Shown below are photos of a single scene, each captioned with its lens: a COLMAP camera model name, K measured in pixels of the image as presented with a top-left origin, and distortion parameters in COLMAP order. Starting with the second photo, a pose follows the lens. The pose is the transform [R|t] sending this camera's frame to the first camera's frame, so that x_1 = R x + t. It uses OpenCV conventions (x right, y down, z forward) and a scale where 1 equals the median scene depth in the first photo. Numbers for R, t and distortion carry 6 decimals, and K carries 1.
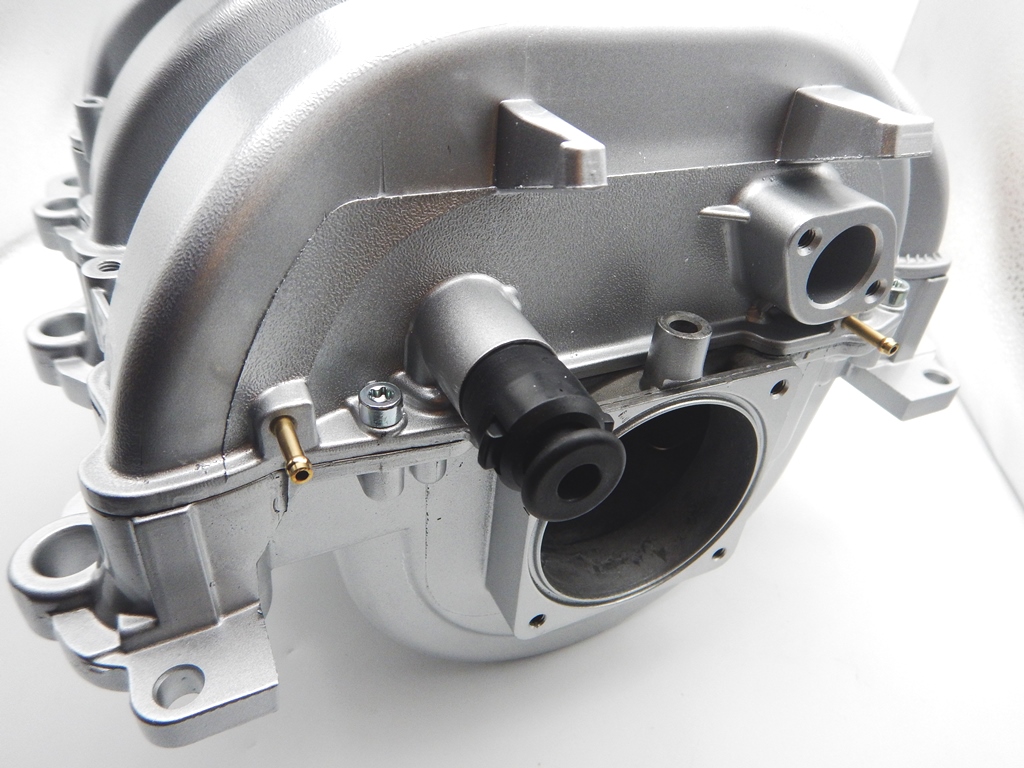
lens RADIAL K [[720.2, 0, 512.0], [0, 720.2, 384.0], [0, 0, 1]] dist [0.063713, -0.054471]
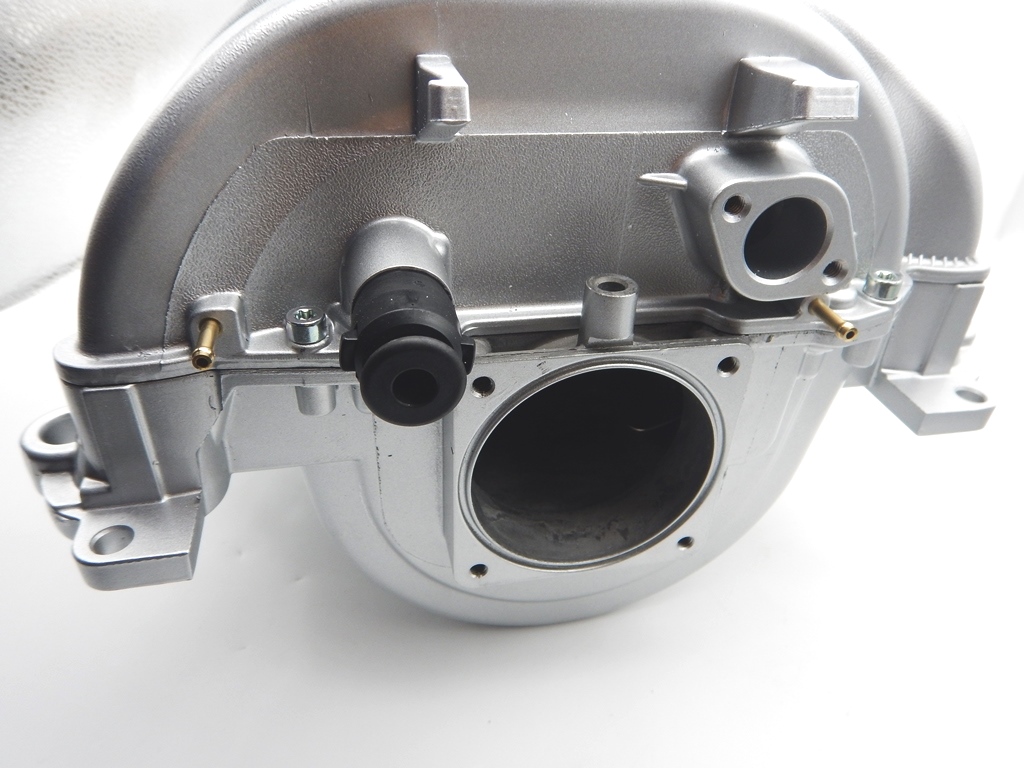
lens RADIAL K [[719.5, 0, 512.0], [0, 719.5, 384.0], [0, 0, 1]] dist [0.057993, -0.054329]
pose [[0.969917, 0.098490, -0.222622, 0.358541], [-0.109295, 0.993331, -0.036714, 0.116294], [0.217521, 0.059941, 0.974213, -0.024499]]
